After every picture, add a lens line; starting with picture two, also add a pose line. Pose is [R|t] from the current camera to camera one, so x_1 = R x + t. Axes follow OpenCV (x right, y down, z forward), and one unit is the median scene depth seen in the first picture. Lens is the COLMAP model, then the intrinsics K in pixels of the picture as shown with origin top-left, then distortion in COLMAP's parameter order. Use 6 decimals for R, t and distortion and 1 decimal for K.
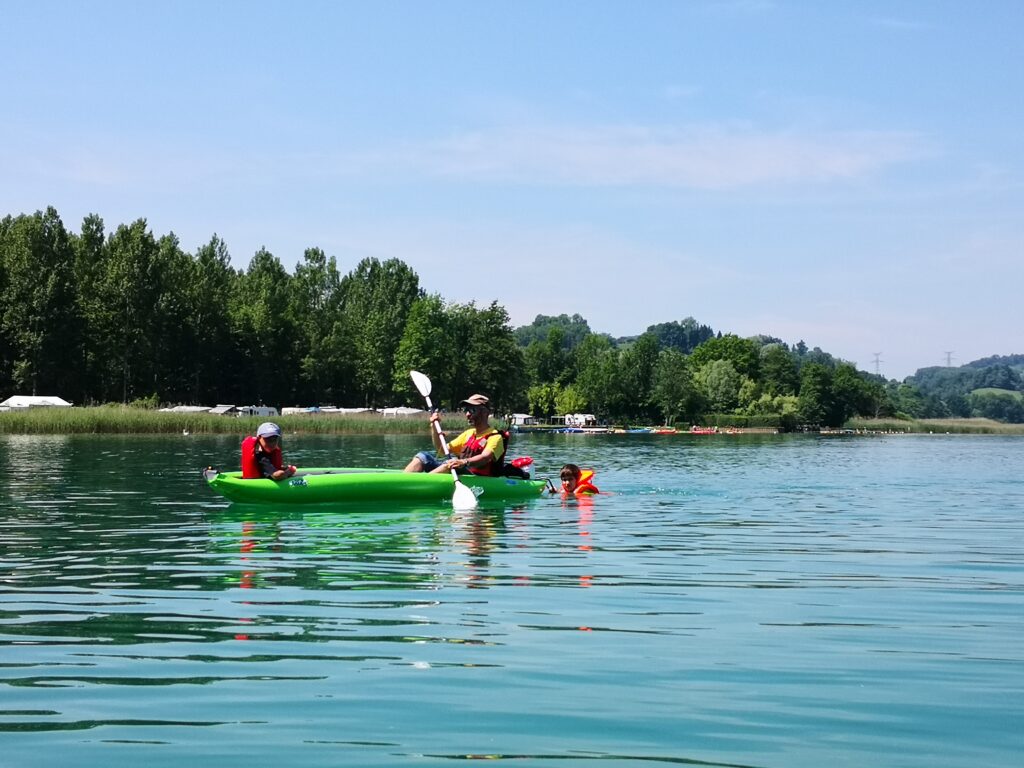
lens RADIAL K [[1605.7, 0, 512.6], [0, 1605.7, 383.7], [0, 0, 1]] dist [0.047102, 0.000000]
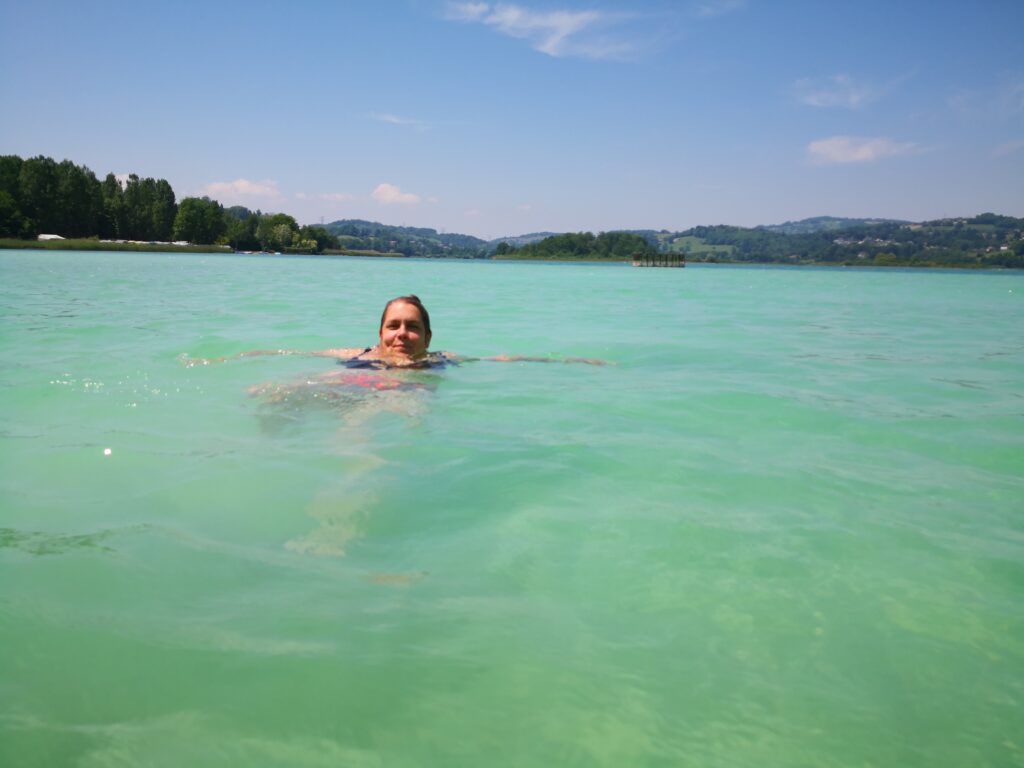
lens RADIAL K [[798.7, 0, 507.8], [0, 798.7, 375.5], [0, 0, 1]] dist [-0.011933, -0.012192]
pose [[0.874937, -0.055837, 0.481006, -0.246522], [-0.030788, 0.984905, 0.170333, -0.008123], [-0.483257, -0.163840, 0.860011, -0.376208]]
